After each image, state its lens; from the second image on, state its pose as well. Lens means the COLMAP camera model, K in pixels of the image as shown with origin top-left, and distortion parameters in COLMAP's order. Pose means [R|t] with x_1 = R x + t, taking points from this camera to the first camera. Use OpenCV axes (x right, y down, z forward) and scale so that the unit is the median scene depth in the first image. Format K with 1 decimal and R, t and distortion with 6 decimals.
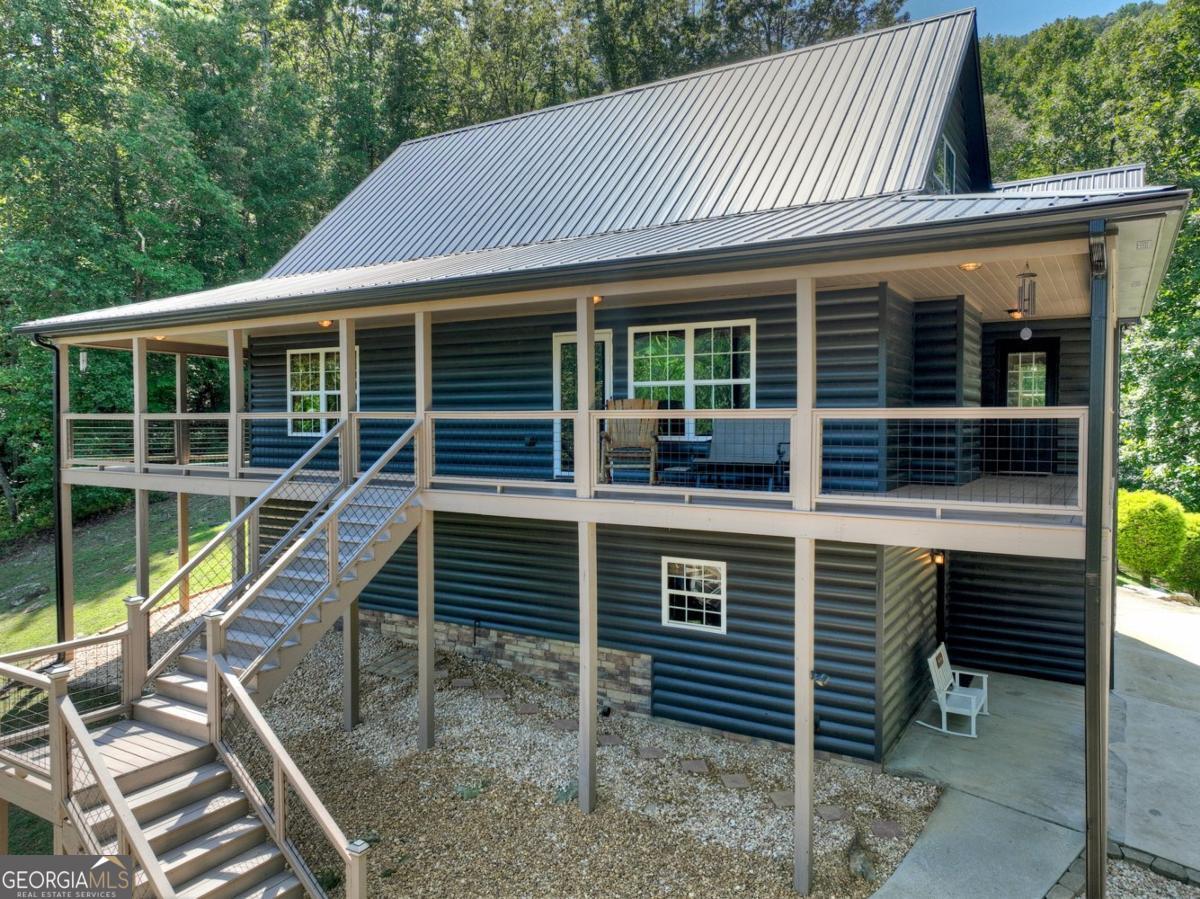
lens RADIAL K [[843.4, 0, 597.0], [0, 843.4, 448.3], [0, 0, 1]] dist [-0.005935, 0.017471]
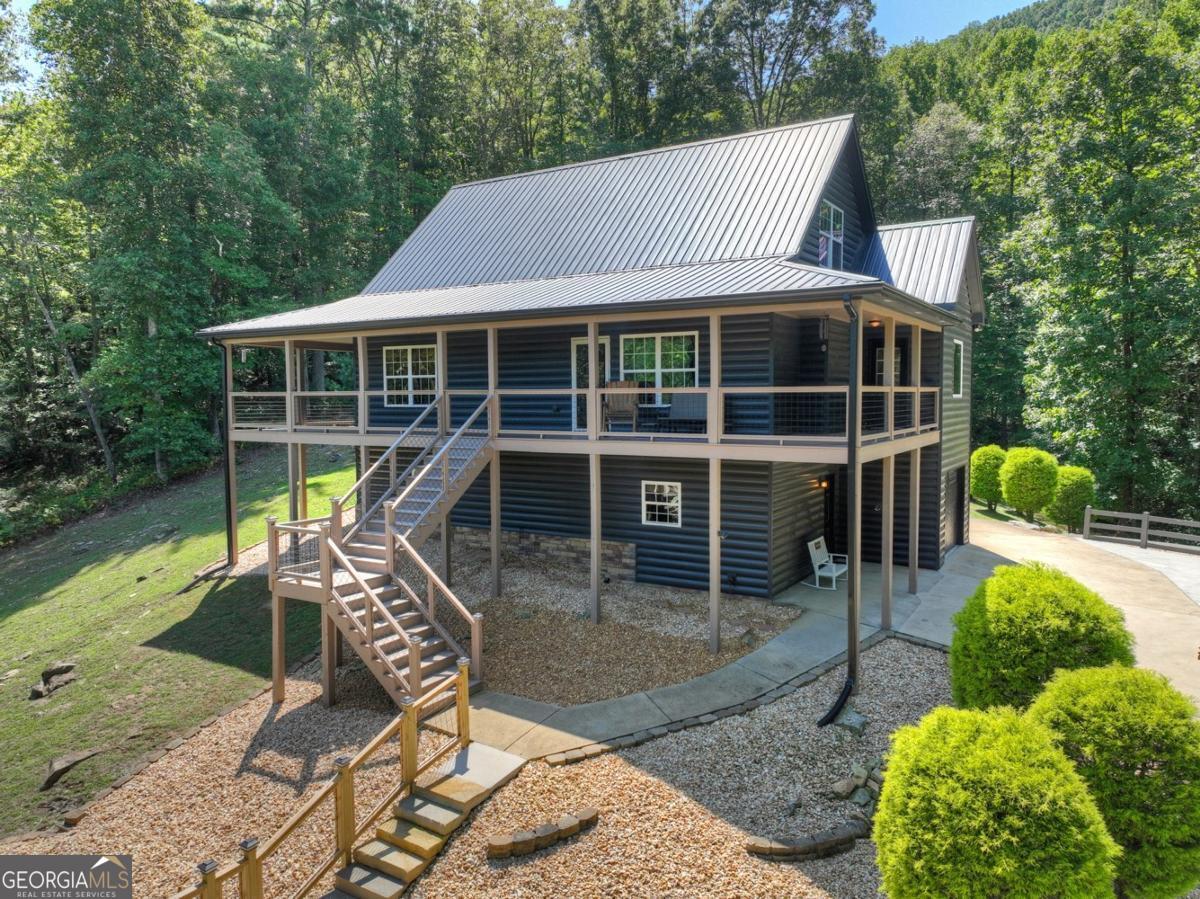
lens RADIAL K [[843.4, 0, 598.3], [0, 843.4, 448.1], [0, 0, 1]] dist [-0.005935, 0.017471]
pose [[0.999983, -0.005317, -0.002294, -0.000436], [0.005382, 0.999544, 0.029727, 0.020101], [0.002135, -0.029739, 0.999555, -0.582405]]
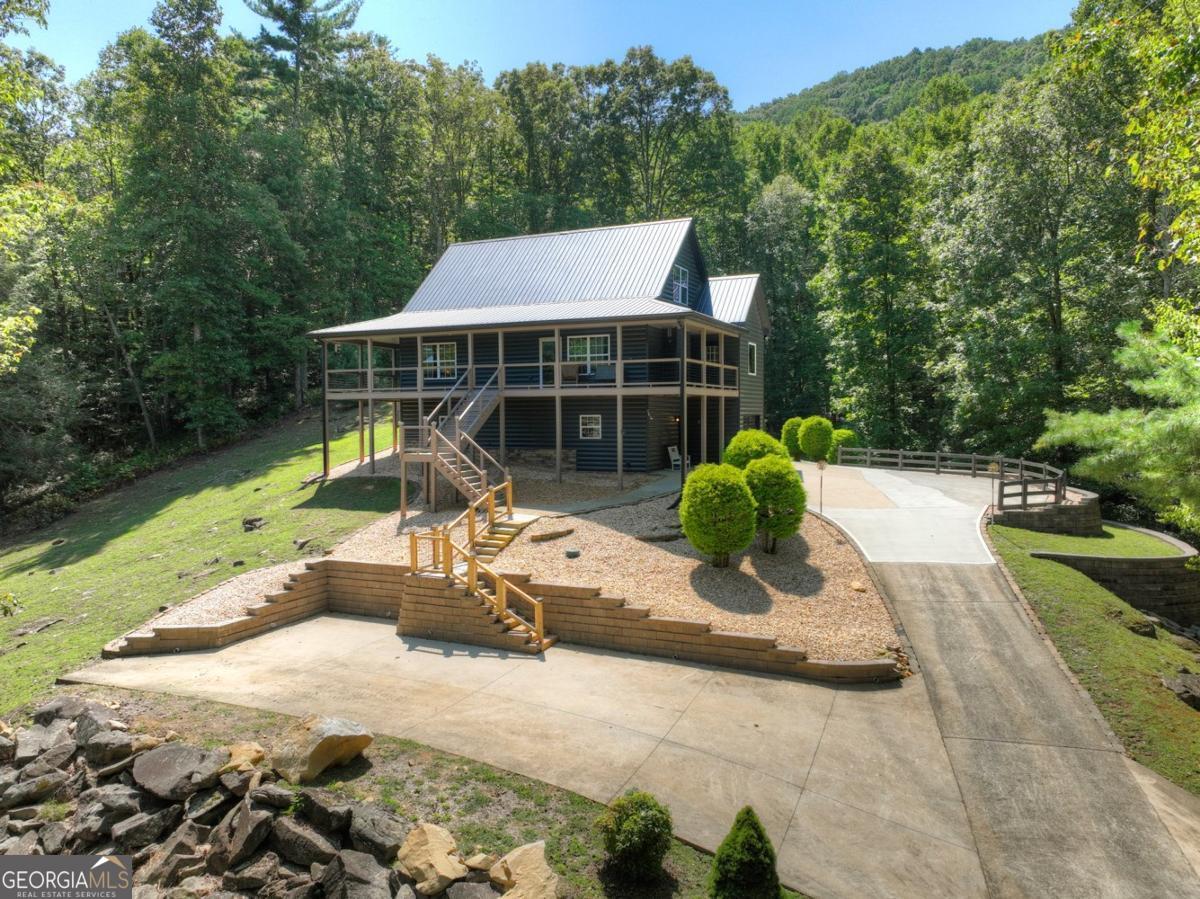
lens RADIAL K [[843.4, 0, 596.0], [0, 843.4, 441.9], [0, 0, 1]] dist [-0.005935, 0.017471]
pose [[0.992953, -0.007886, 0.118243, -0.214710], [0.007942, 0.999968, -0.000002, 0.223851], [-0.118239, 0.000941, 0.992985, -1.926849]]
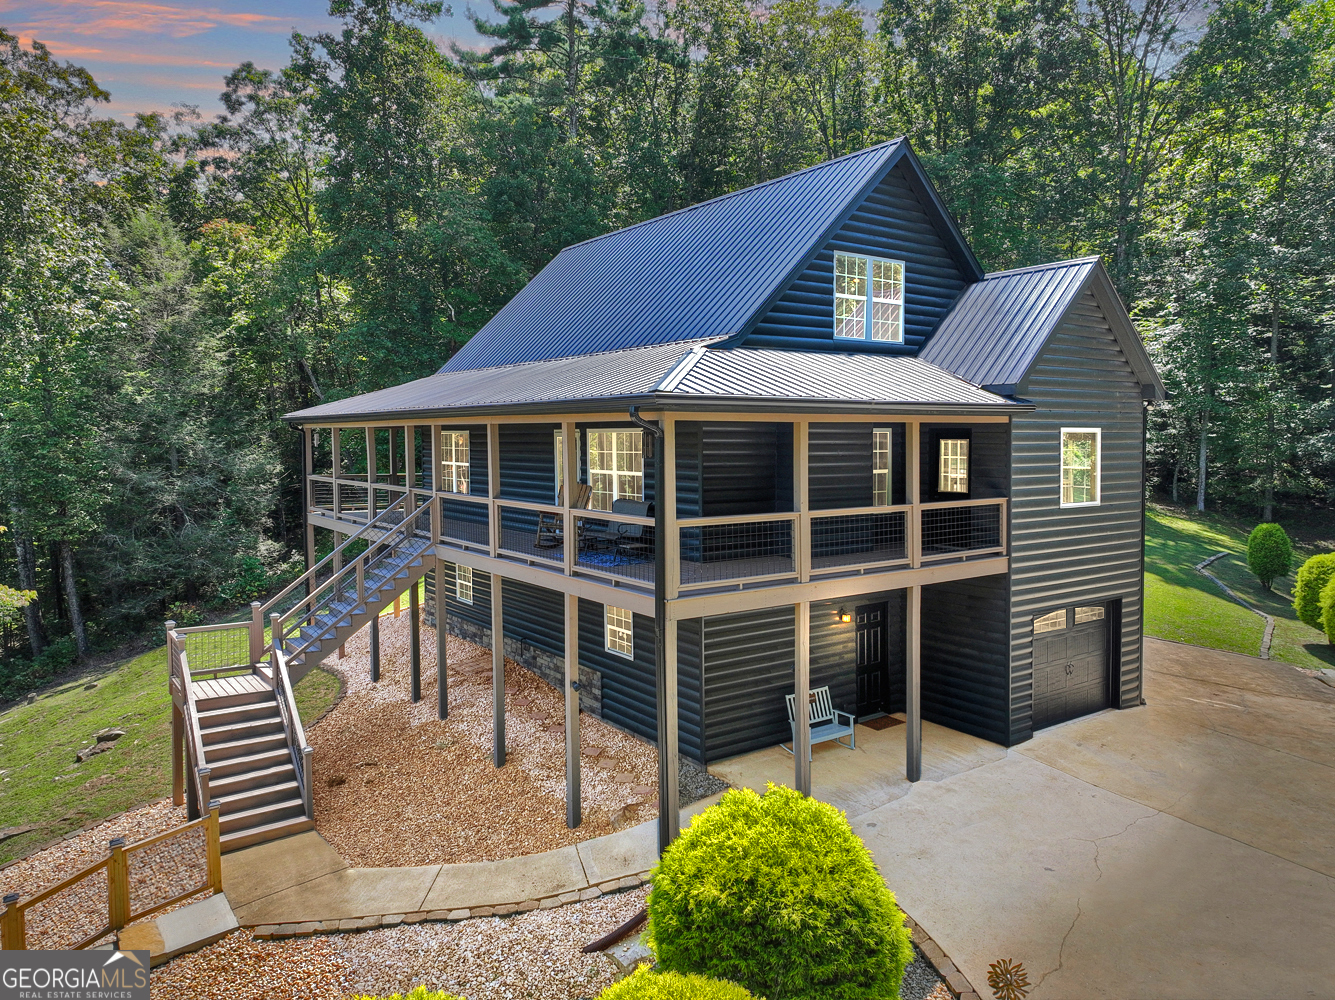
lens RADIAL K [[938.3, 0, 666.2], [0, 938.3, 478.4], [0, 0, 1]] dist [-0.005935, 0.017471]
pose [[0.923263, 0.017010, -0.383793, 0.742474], [-0.011805, 0.999804, 0.015913, -0.090714], [0.383988, -0.010161, 0.923282, -0.344038]]
